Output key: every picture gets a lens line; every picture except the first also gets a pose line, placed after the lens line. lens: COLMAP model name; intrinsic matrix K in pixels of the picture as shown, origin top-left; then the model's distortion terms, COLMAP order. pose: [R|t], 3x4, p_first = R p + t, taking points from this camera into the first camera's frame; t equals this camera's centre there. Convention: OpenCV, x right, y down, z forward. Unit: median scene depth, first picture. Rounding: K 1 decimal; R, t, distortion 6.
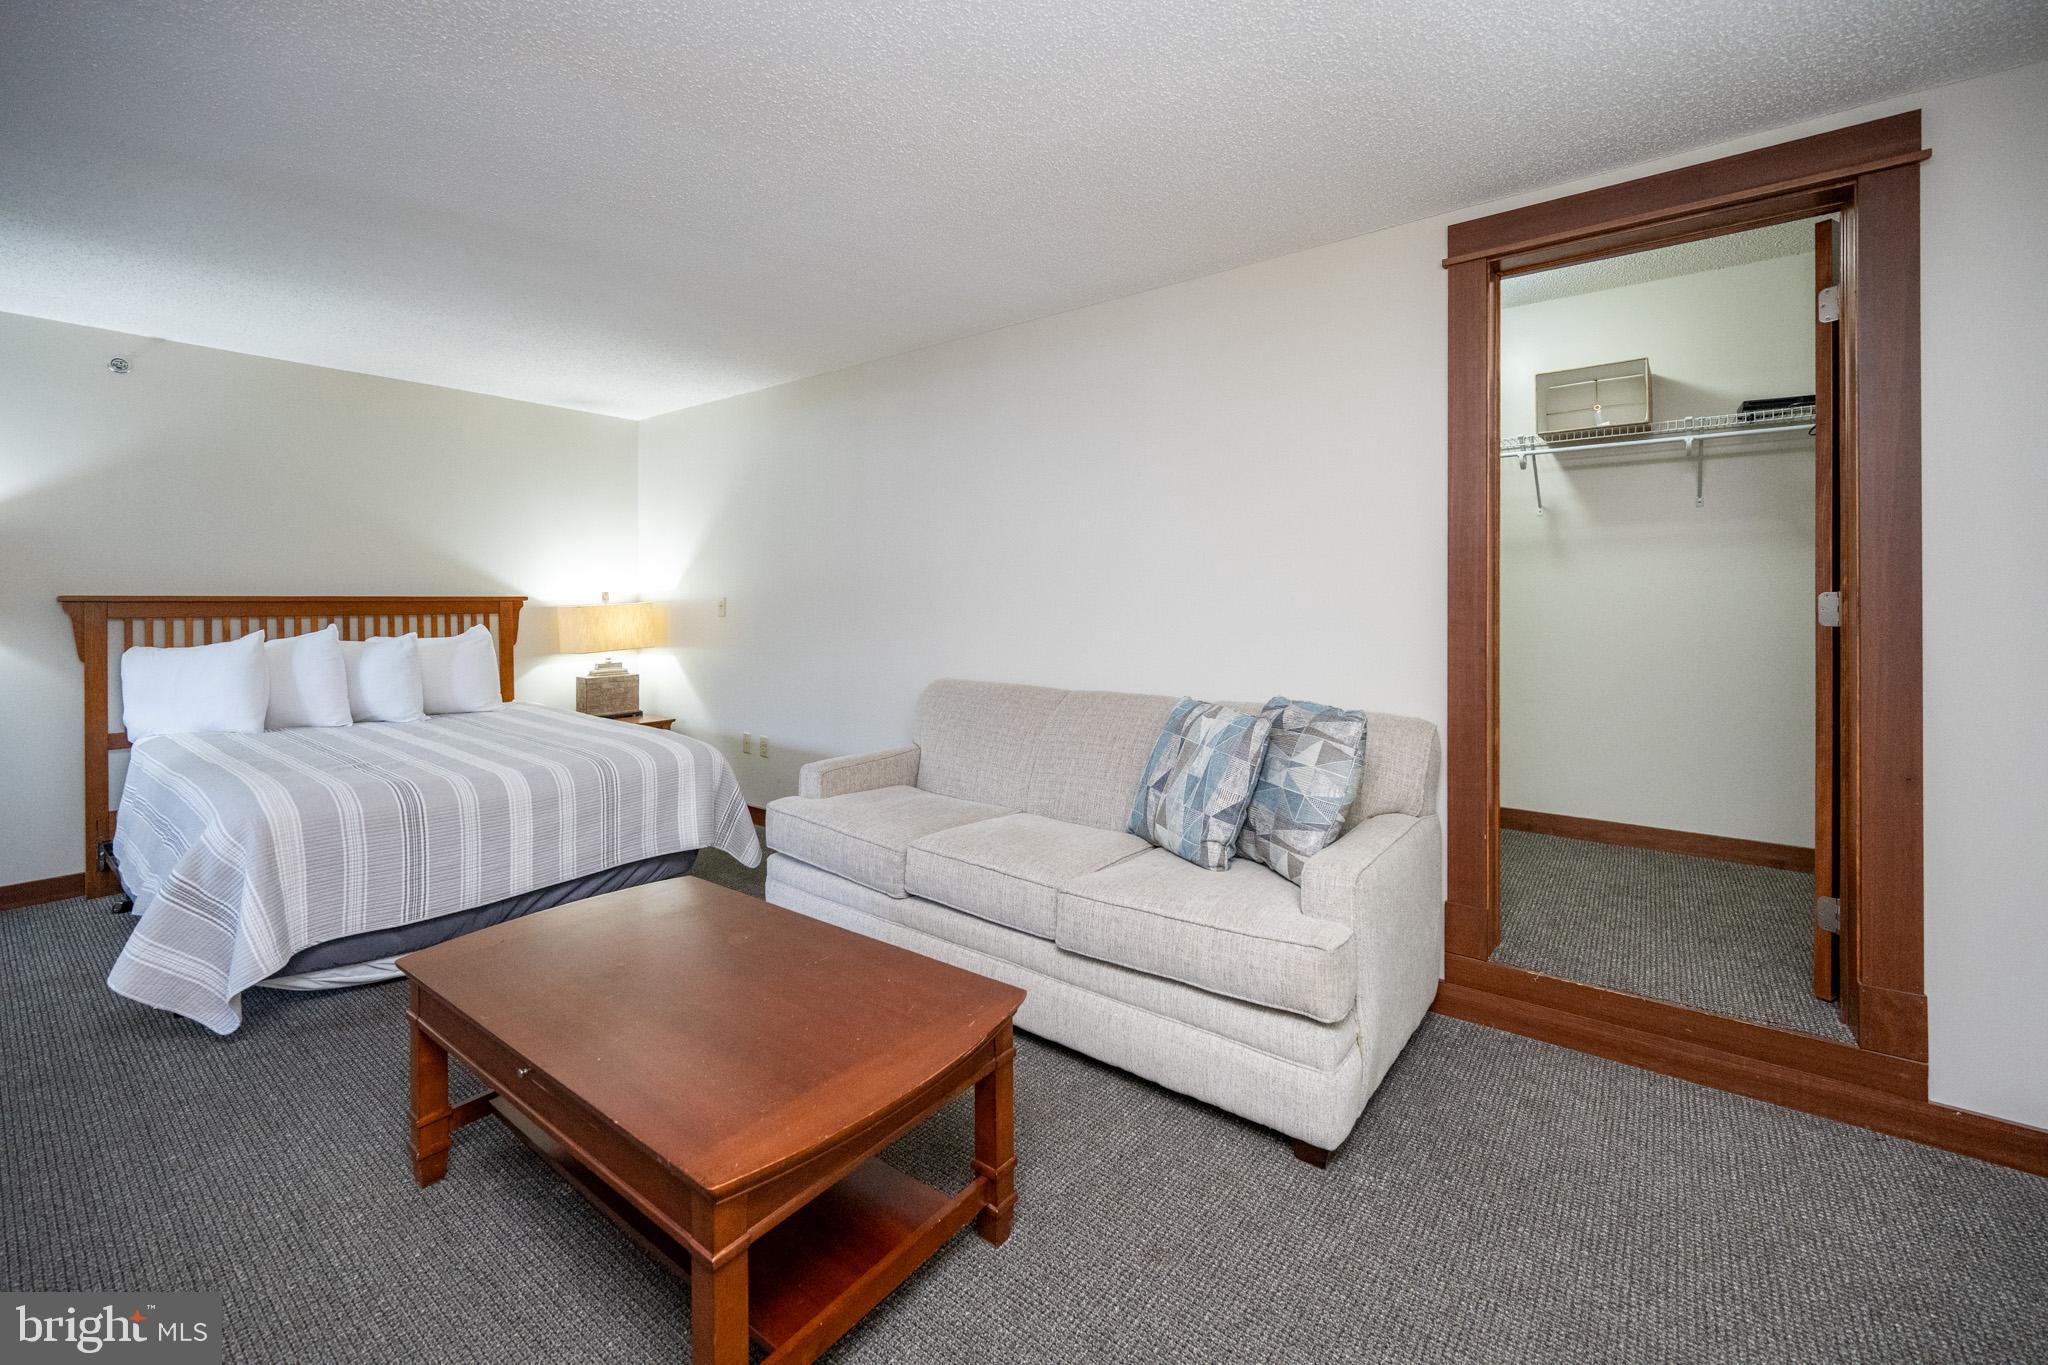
lens RADIAL K [[841.3, 0, 1040.6], [0, 841.3, 605.6], [0, 0, 1]] dist [0.000710, -0.000643]
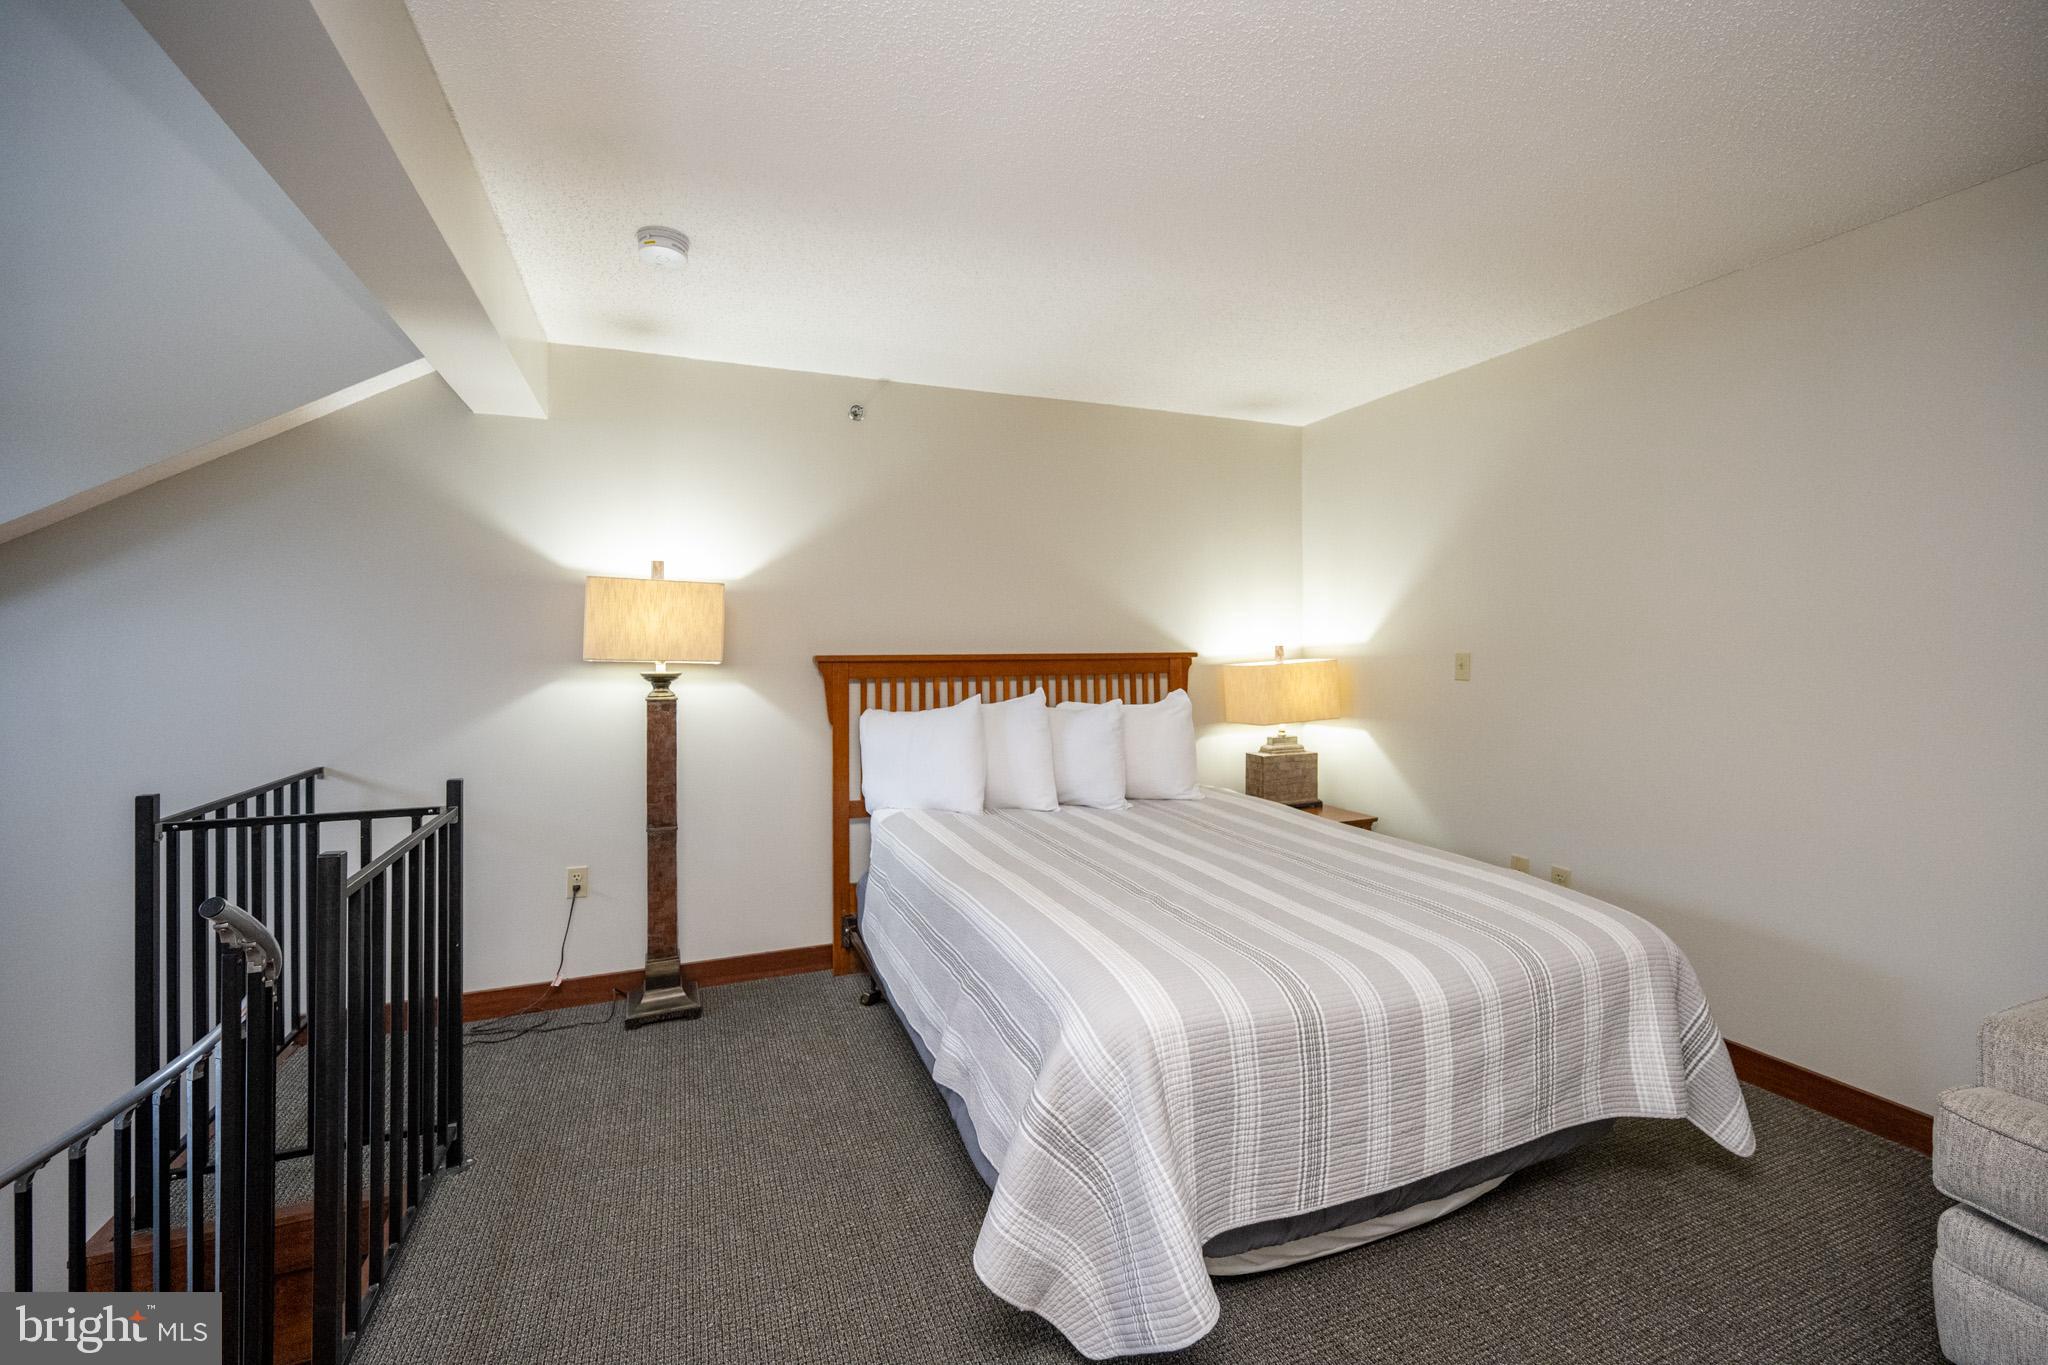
lens RADIAL K [[841.3, 0, 998.8], [0, 841.3, 654.3], [0, 0, 1]] dist [0.000710, -0.000643]
pose [[0.846559, -0.001302, -0.532294, -0.429896], [0.002039, 0.999998, 0.000797, -0.012545], [0.532292, -0.001760, 0.846559, 0.266280]]
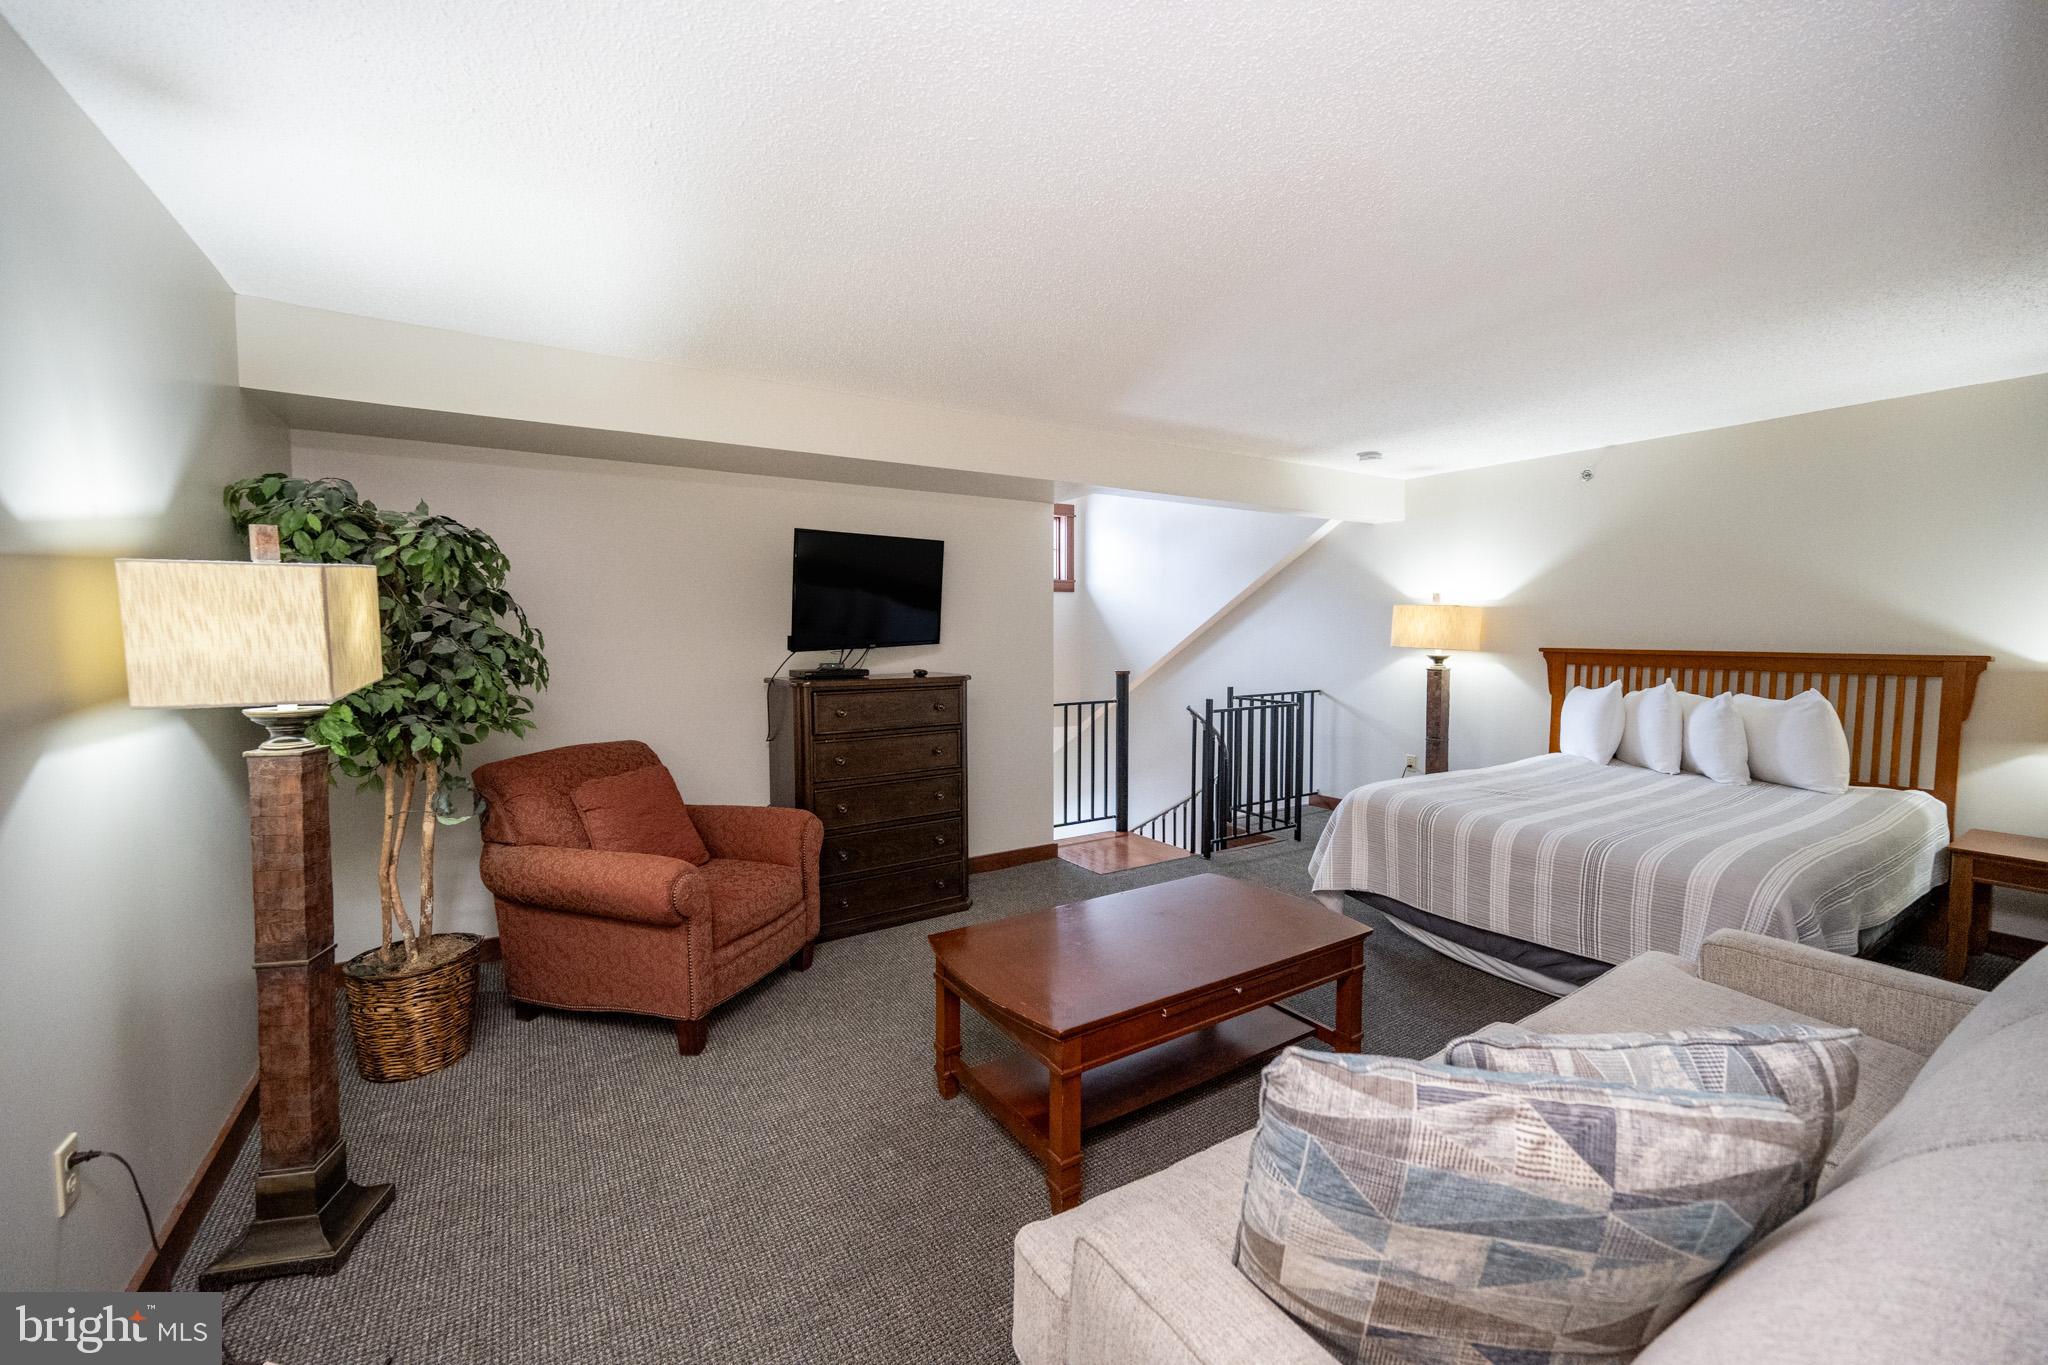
lens RADIAL K [[841.3, 0, 1034.8], [0, 841.3, 679.8], [0, 0, 1]] dist [0.000710, -0.000643]
pose [[-0.335159, 0.057698, -0.940393, 0.451311], [-0.008075, 0.997910, 0.064105, -0.038399], [0.942127, 0.029079, -0.333993, 0.600674]]
